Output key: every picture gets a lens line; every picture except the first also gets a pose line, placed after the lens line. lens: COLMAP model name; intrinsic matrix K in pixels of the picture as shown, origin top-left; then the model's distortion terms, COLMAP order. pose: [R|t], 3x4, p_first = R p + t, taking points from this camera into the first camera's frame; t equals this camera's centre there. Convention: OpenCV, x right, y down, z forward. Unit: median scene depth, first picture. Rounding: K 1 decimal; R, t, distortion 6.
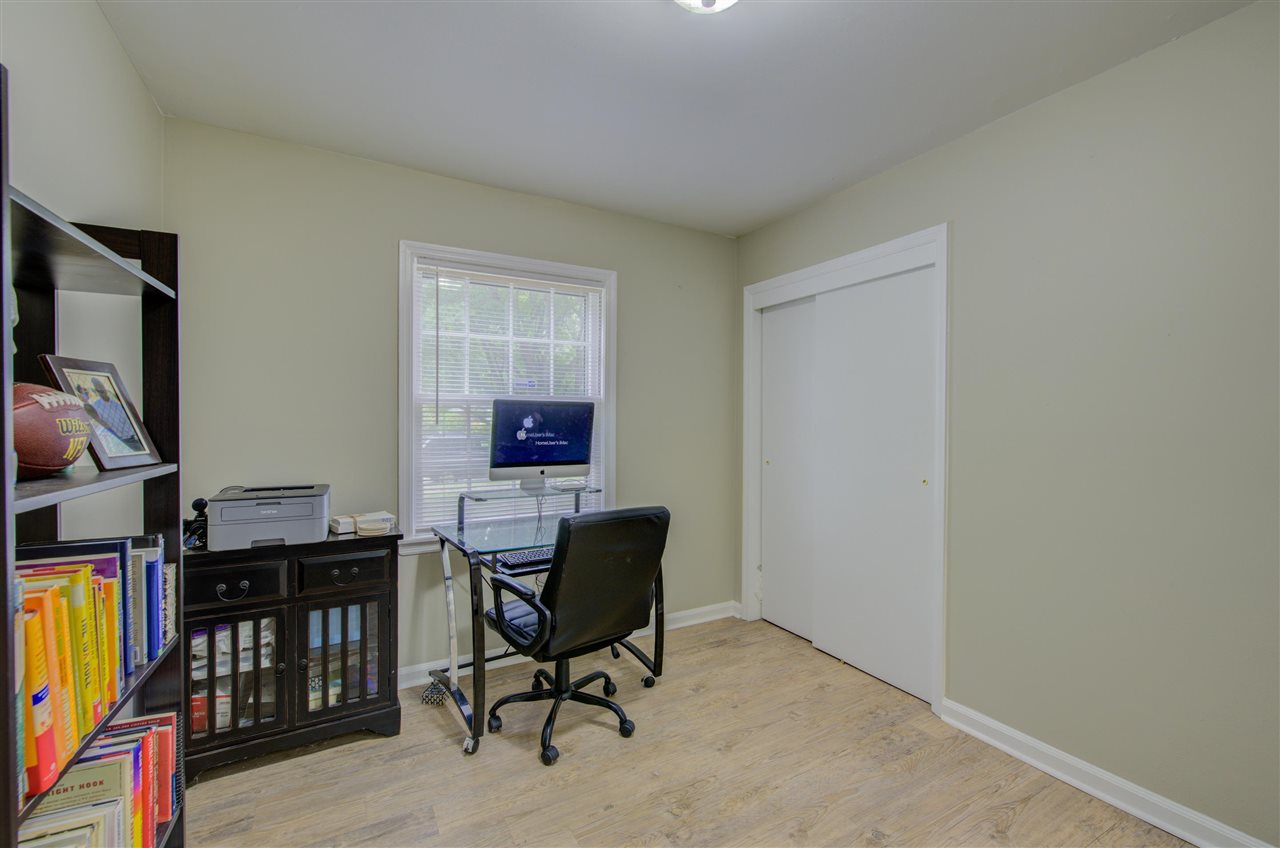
lens RADIAL K [[542.4, 0, 643.0], [0, 542.4, 424.7], [0, 0, 1]] dist [-0.000197, 0.000387]
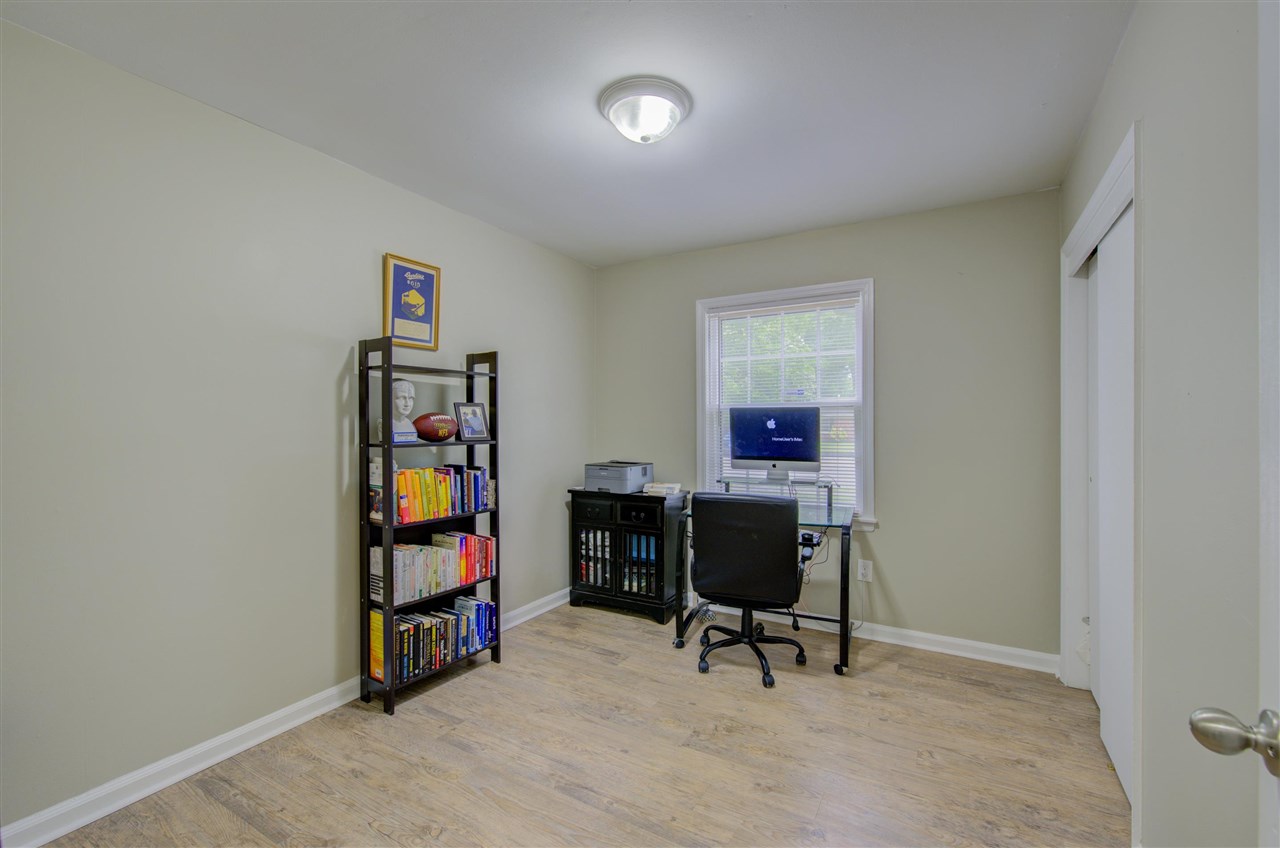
lens RADIAL K [[542.4, 0, 643.0], [0, 542.4, 424.7], [0, 0, 1]] dist [-0.000197, 0.000387]
pose [[0.500822, -0.005130, -0.865535, 0.860144], [-0.003110, 0.999965, -0.007726, 0.006852], [0.865545, 0.006561, 0.500788, 0.159706]]
